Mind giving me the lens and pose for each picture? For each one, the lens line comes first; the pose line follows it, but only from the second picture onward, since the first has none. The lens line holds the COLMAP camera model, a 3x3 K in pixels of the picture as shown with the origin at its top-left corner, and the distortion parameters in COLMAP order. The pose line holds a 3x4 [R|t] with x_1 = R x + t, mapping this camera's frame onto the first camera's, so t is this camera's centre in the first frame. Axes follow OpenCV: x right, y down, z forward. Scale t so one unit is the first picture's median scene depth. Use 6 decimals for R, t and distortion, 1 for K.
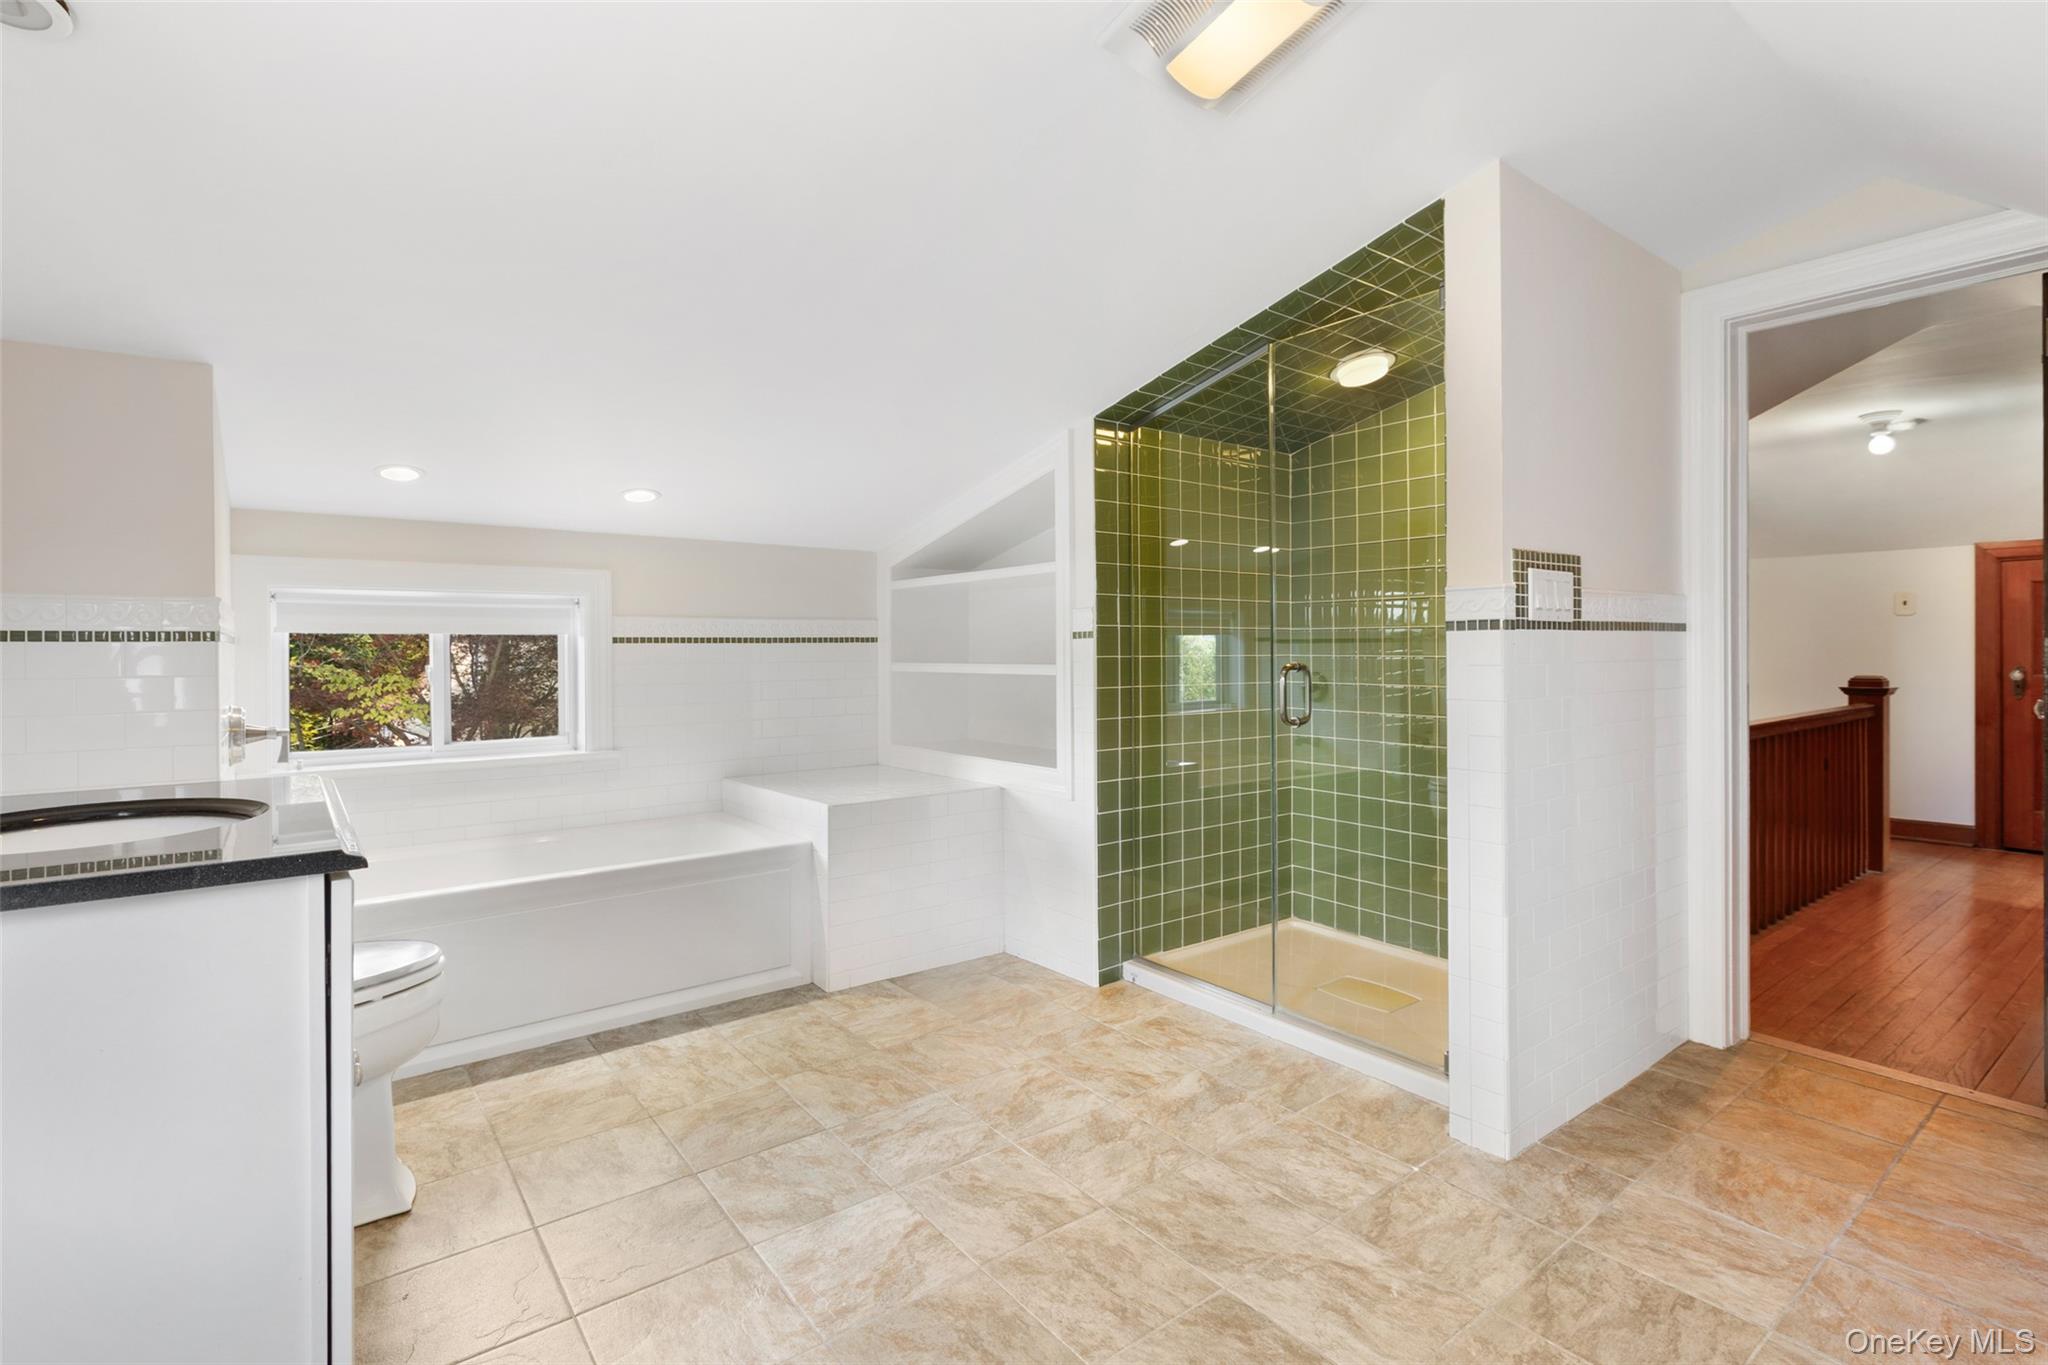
lens RADIAL K [[950.6, 0, 1020.6], [0, 950.6, 666.5], [0, 0, 1]] dist [0.001336, -0.001430]
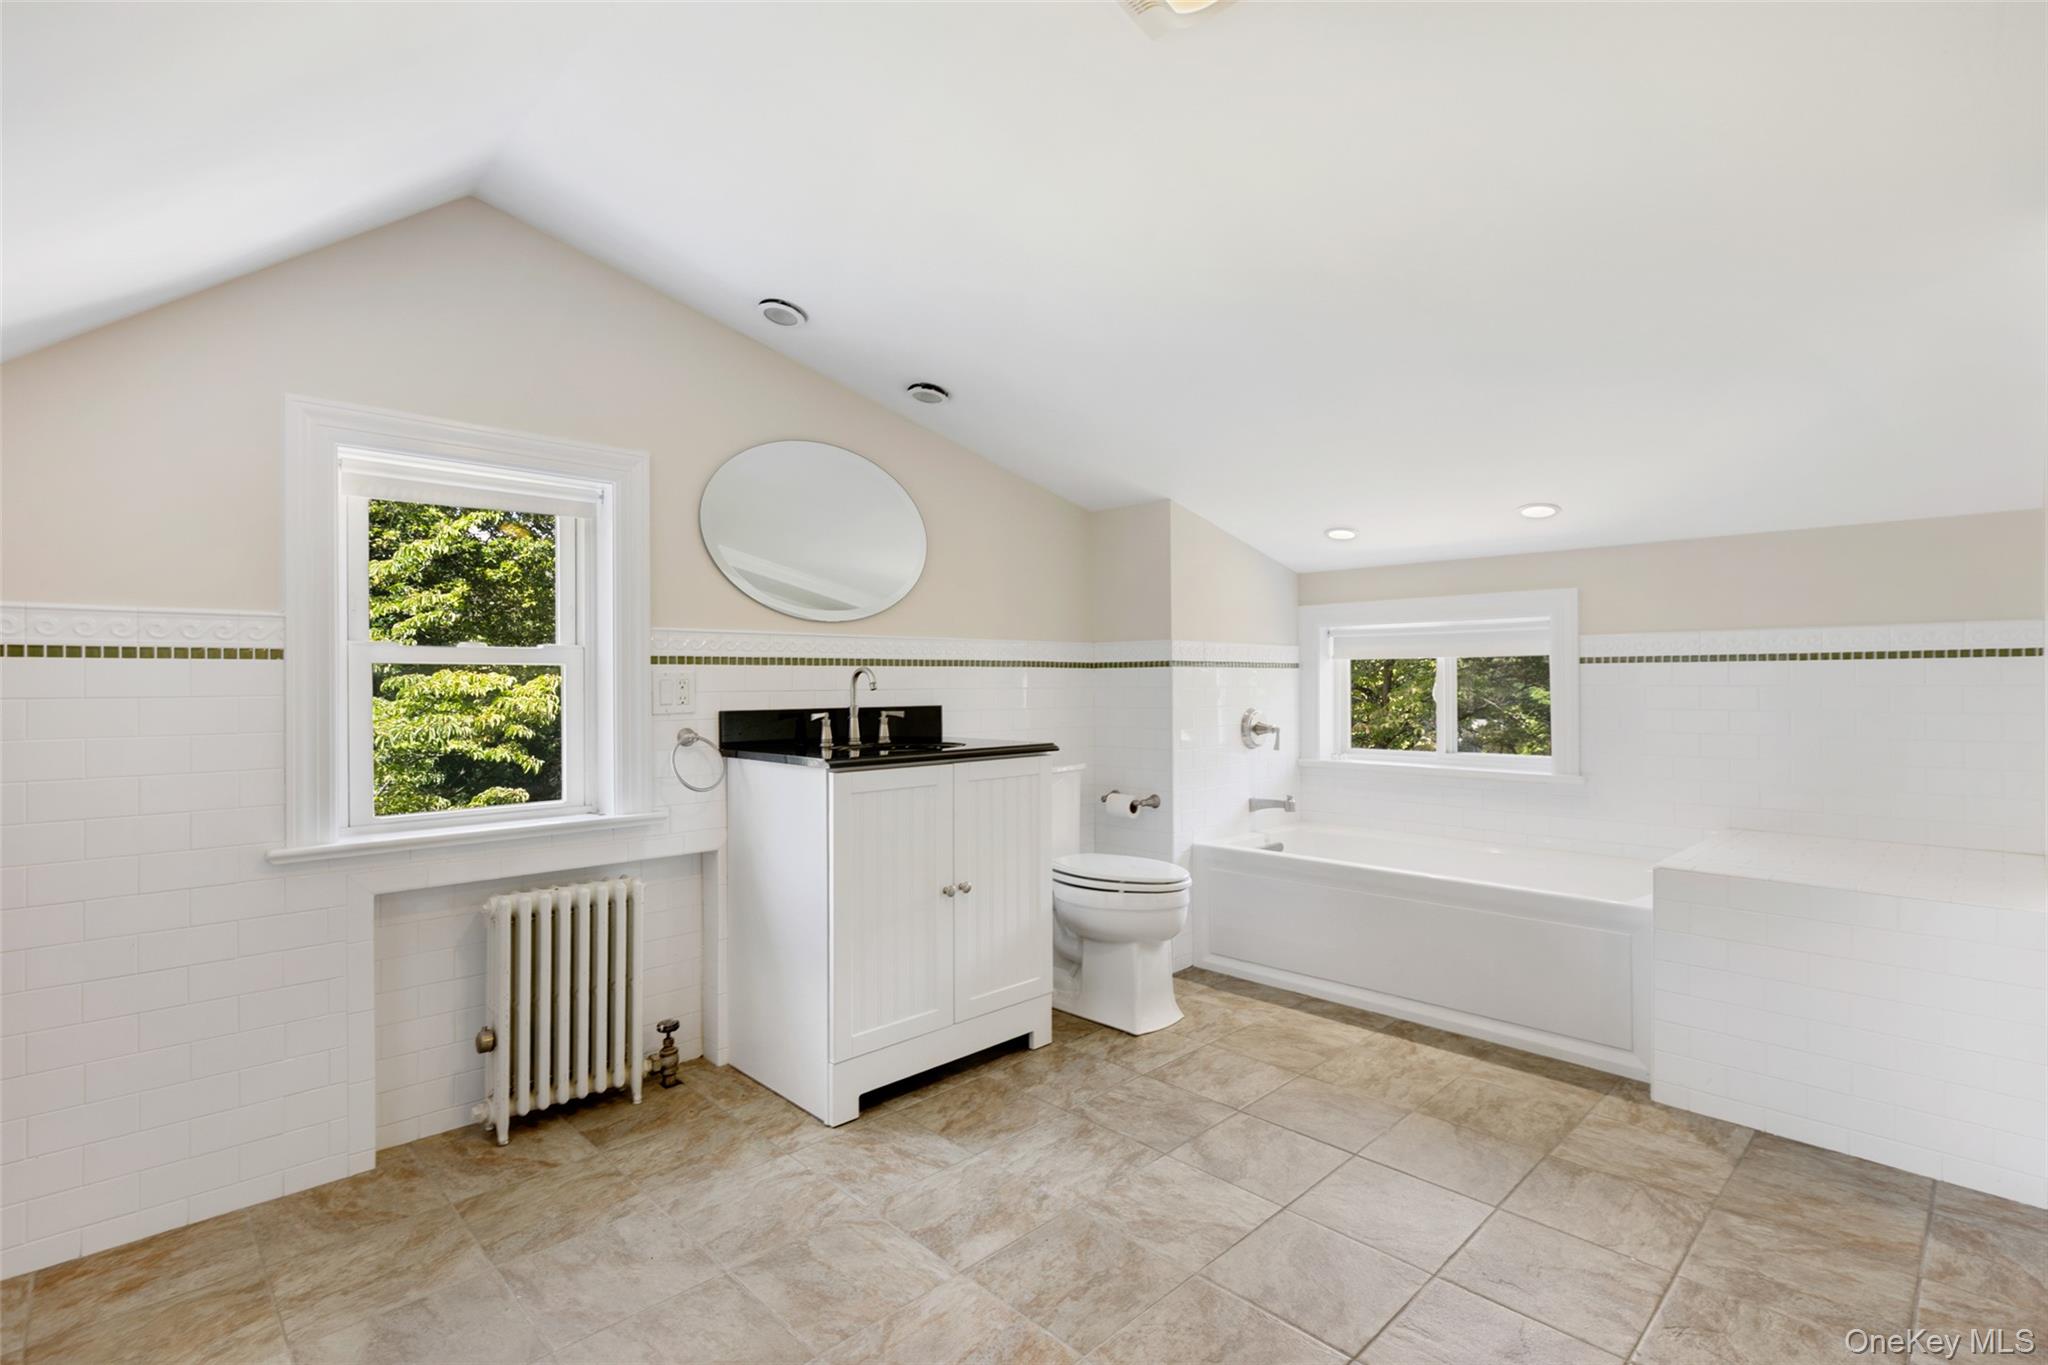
lens RADIAL K [[950.6, 0, 1021.8], [0, 950.6, 678.4], [0, 0, 1]] dist [0.001336, -0.001430]
pose [[0.124914, 0.005433, -0.992153, 0.581383], [-0.016153, 0.999864, 0.003442, -0.004750], [0.992036, 0.015596, 0.124984, 0.417254]]
